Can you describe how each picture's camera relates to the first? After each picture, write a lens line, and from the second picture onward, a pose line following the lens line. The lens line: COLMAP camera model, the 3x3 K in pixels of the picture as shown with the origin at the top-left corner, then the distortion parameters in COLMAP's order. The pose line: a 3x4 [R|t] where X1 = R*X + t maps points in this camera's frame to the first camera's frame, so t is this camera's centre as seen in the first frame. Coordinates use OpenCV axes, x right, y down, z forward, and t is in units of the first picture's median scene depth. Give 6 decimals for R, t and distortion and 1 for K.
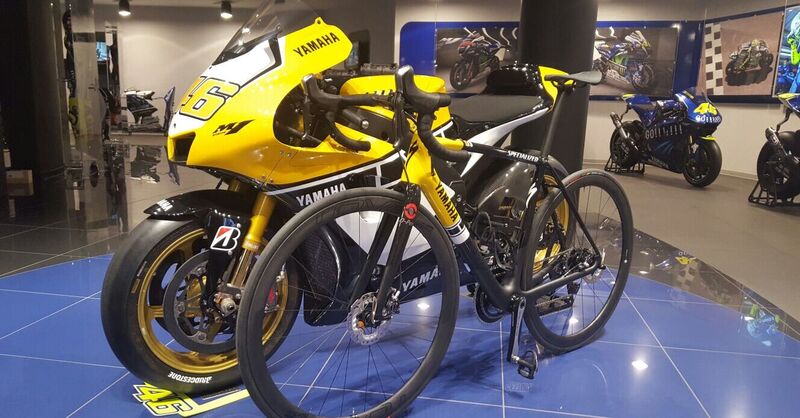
lens RADIAL K [[563.7, 0, 400.0], [0, 563.7, 209.0], [0, 0, 1]] dist [0.063365, -0.001693]
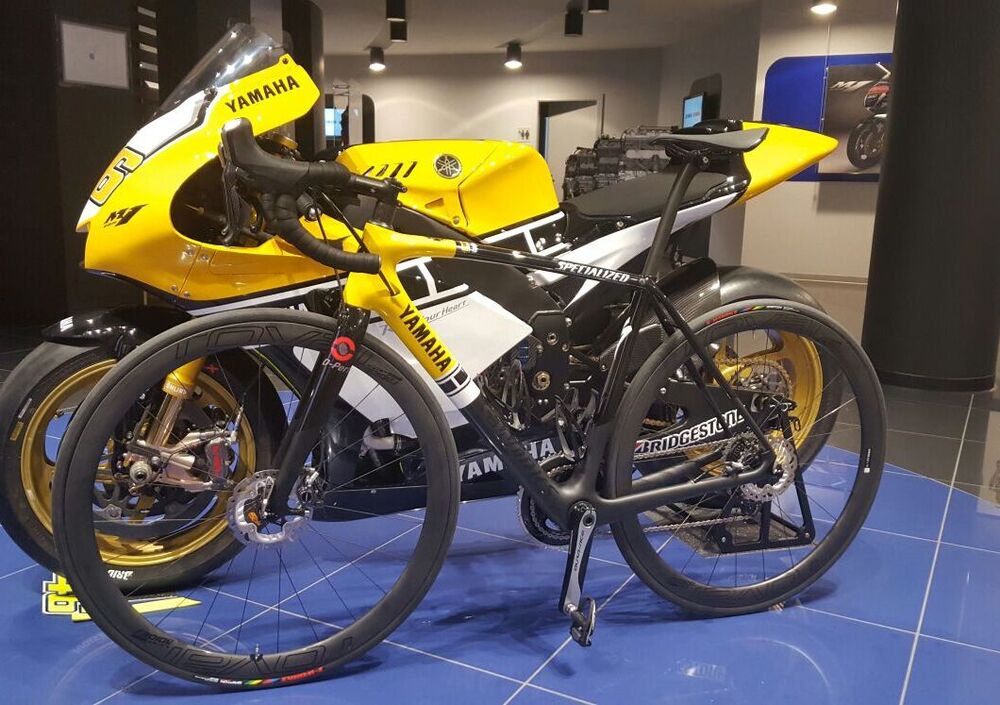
lens RADIAL K [[891.1, 0, 500.0], [0, 891.1, 345.3], [0, 0, 1]] dist [0.025690, -0.002776]
pose [[0.952400, 0.054563, -0.299927, 0.440862], [-0.059035, 0.998239, -0.005860, -0.004472], [0.299079, 0.023287, 0.953944, 0.082213]]
